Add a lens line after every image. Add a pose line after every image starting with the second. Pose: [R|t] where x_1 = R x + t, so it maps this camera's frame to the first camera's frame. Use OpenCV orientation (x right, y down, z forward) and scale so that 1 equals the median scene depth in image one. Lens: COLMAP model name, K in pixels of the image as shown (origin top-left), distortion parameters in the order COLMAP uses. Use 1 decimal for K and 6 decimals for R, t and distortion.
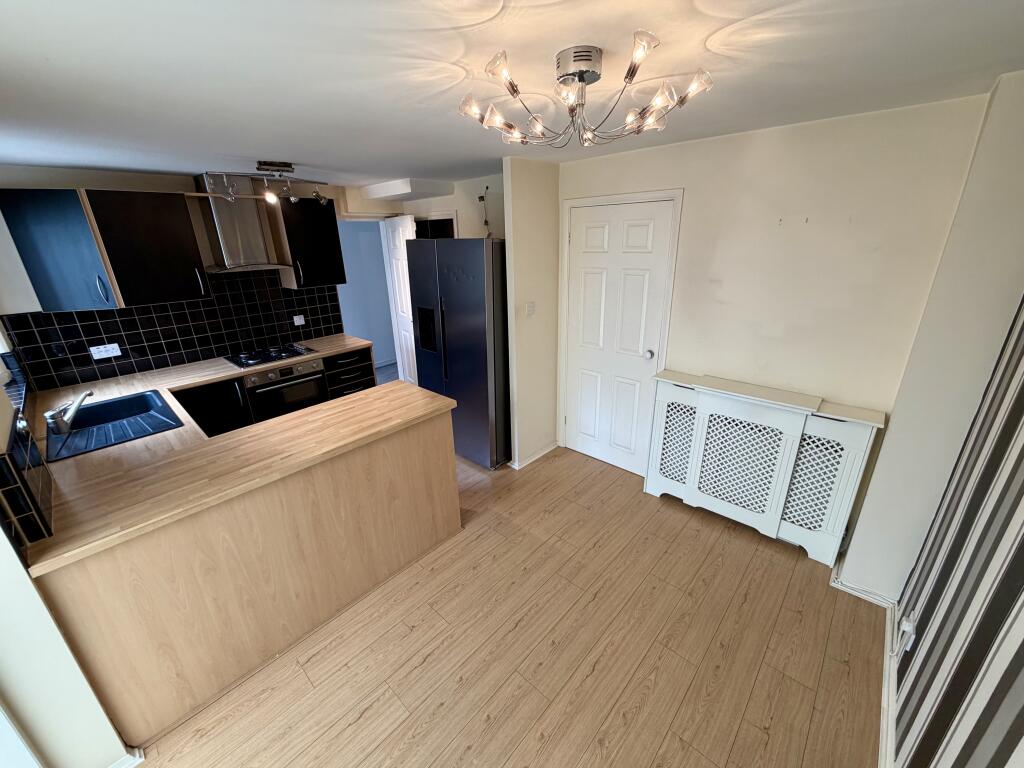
lens RADIAL K [[407.1, 0, 508.8], [0, 407.1, 385.9], [0, 0, 1]] dist [-0.000878, 0.000167]
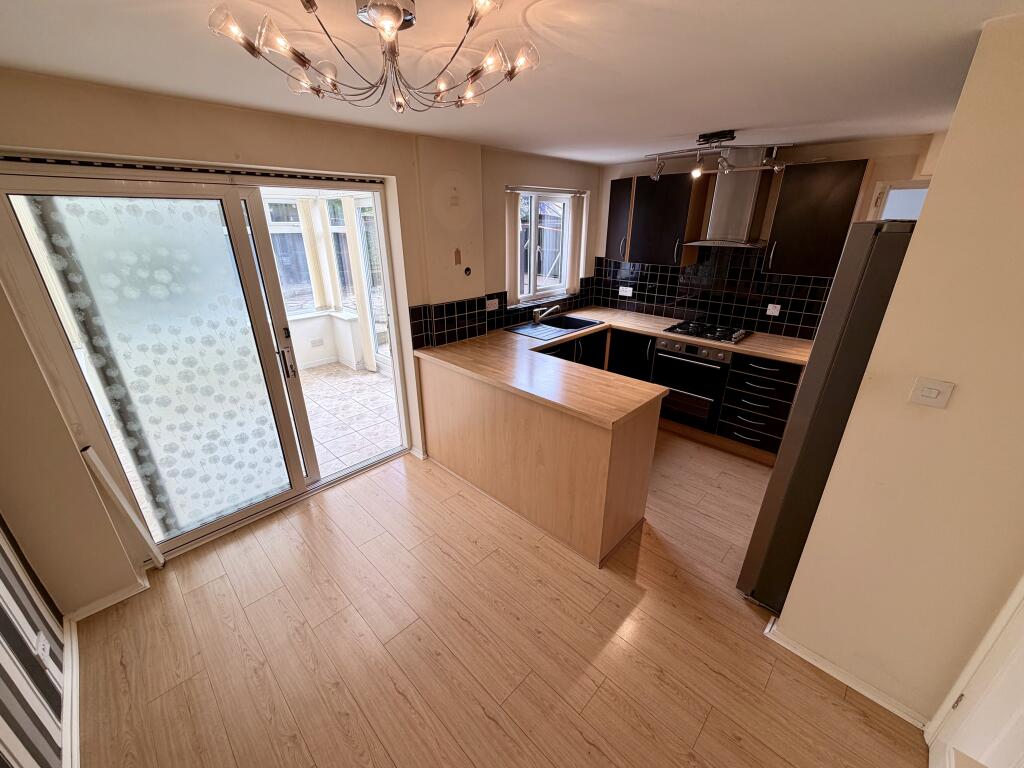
lens RADIAL K [[407.1, 0, 508.0], [0, 407.1, 385.2], [0, 0, 1]] dist [-0.000878, 0.000167]
pose [[-0.031880, 0.403461, -0.914441, 0.516582], [-0.343612, 0.854716, 0.389089, -0.238229], [0.938570, 0.326617, 0.111385, 0.603999]]
